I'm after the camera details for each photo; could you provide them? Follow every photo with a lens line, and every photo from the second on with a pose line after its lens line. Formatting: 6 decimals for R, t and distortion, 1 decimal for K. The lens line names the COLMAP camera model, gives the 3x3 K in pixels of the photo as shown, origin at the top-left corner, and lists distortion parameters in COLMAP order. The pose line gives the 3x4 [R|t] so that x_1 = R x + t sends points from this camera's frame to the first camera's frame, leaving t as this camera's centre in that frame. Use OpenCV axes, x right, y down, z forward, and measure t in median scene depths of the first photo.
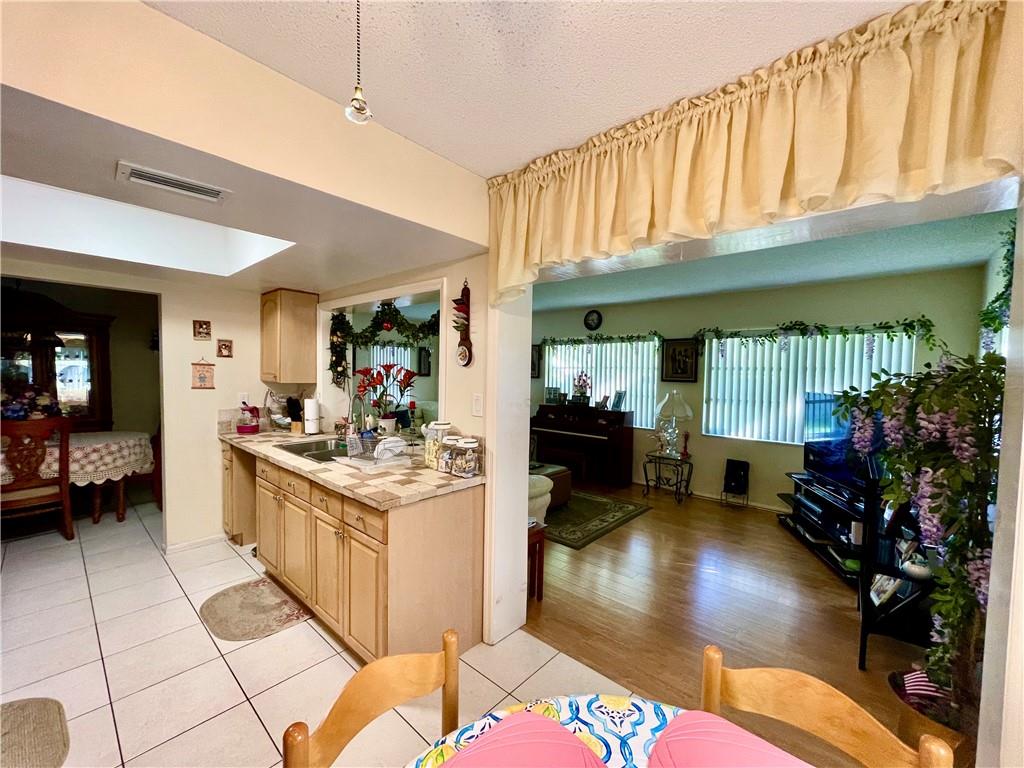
lens RADIAL K [[408.9, 0, 510.2], [0, 408.9, 386.3], [0, 0, 1]] dist [-0.005094, -0.000051]
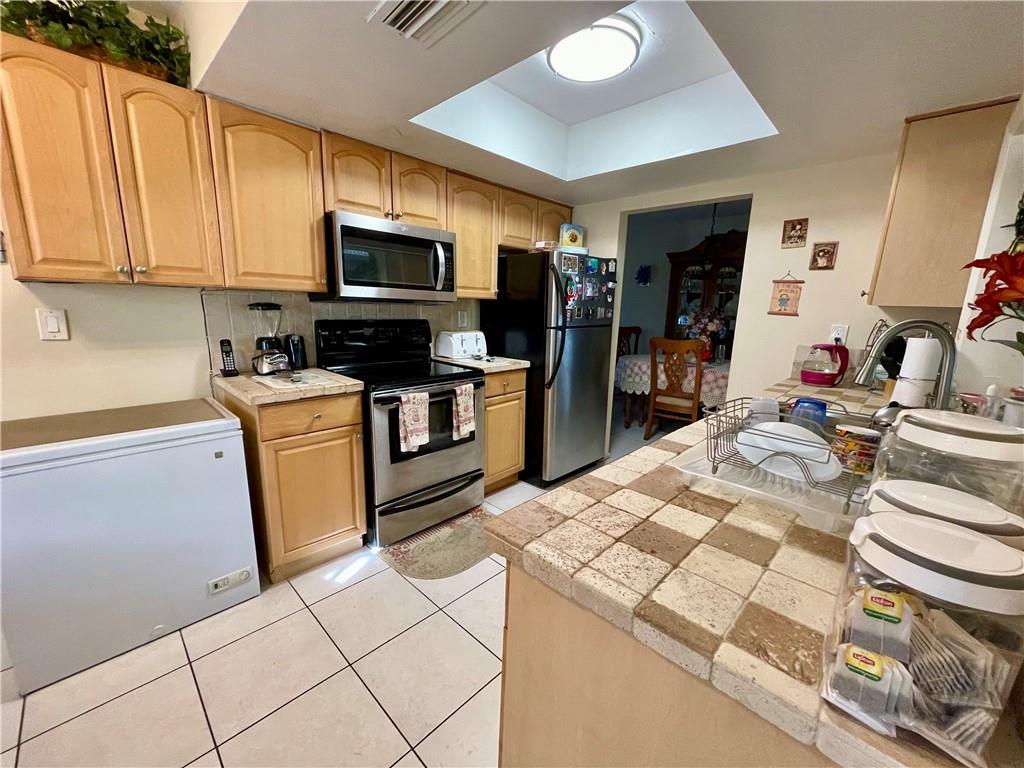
lens RADIAL K [[408.9, 0, 505.7], [0, 408.9, 388.6], [0, 0, 1]] dist [-0.005094, -0.000051]
pose [[-0.053881, 0.180320, -0.982131, 0.037406], [-0.063606, 0.980943, 0.183591, 0.033333], [0.996520, 0.072361, -0.041384, 0.524792]]
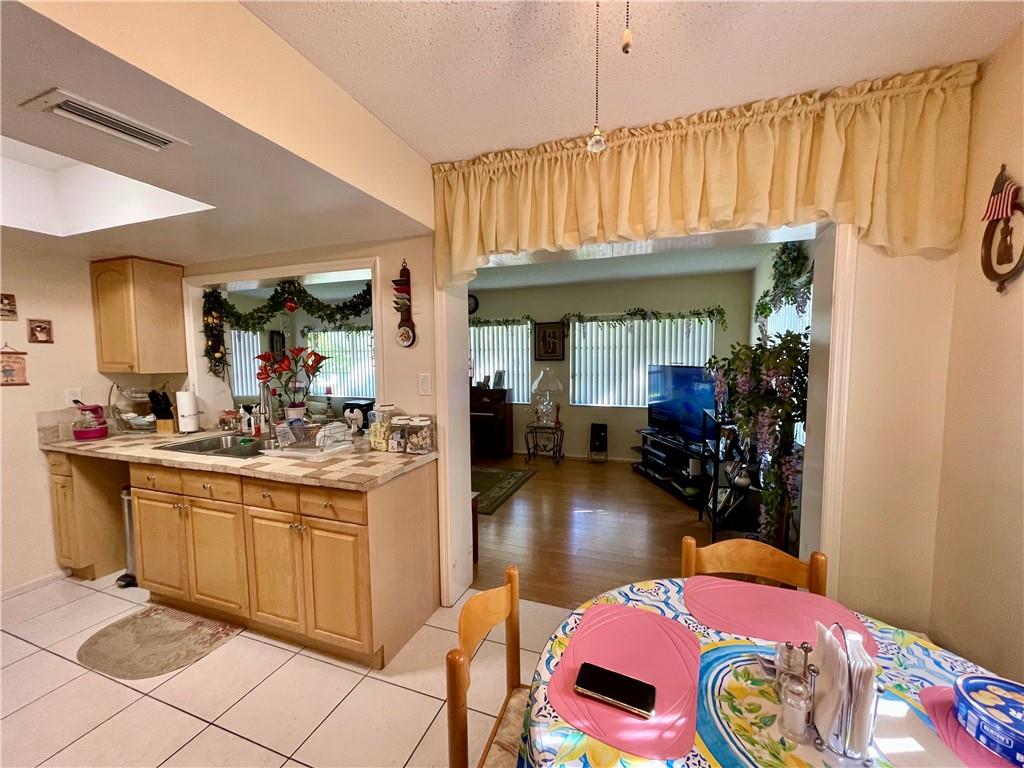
lens RADIAL K [[408.9, 0, 504.9], [0, 408.9, 385.0], [0, 0, 1]] dist [-0.005094, -0.000051]
pose [[0.930558, -0.050569, 0.362636, -0.175830], [0.038131, 0.998416, 0.041379, 0.008674], [-0.364154, -0.024678, 0.931012, -0.023890]]
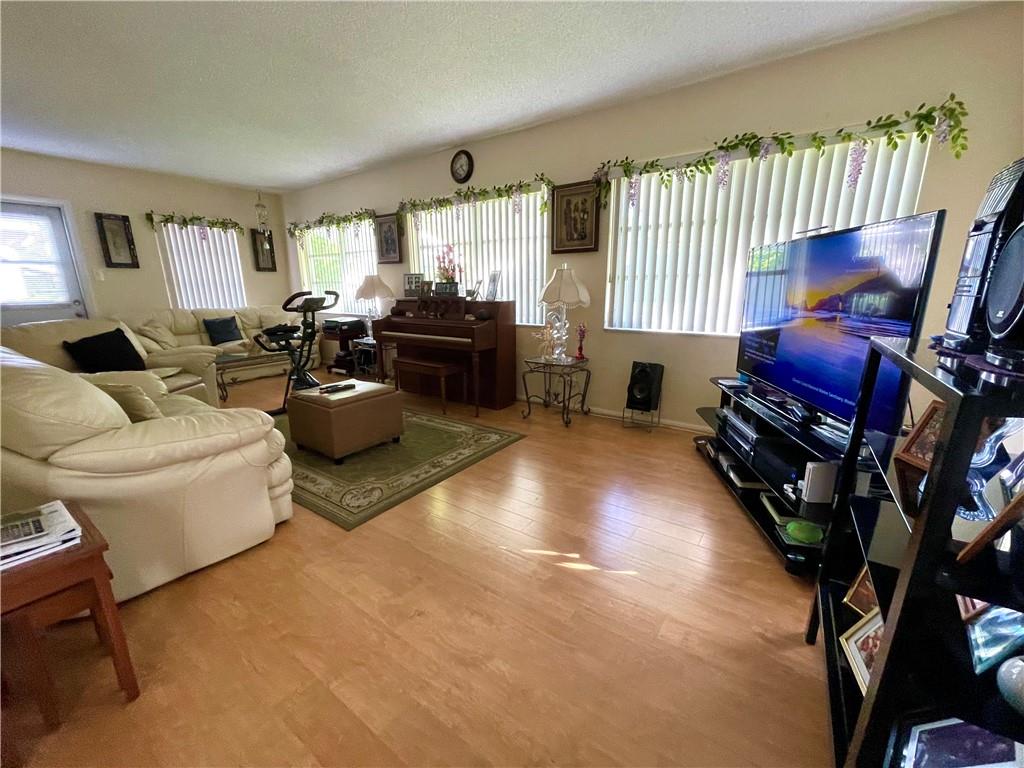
lens RADIAL K [[408.9, 0, 512.9], [0, 408.9, 386.7], [0, 0, 1]] dist [-0.005094, -0.000051]
pose [[0.993289, -0.052891, 0.102853, 0.340090], [0.030559, 0.977723, 0.207665, 0.093010], [-0.111546, -0.203128, 0.972778, 0.456237]]
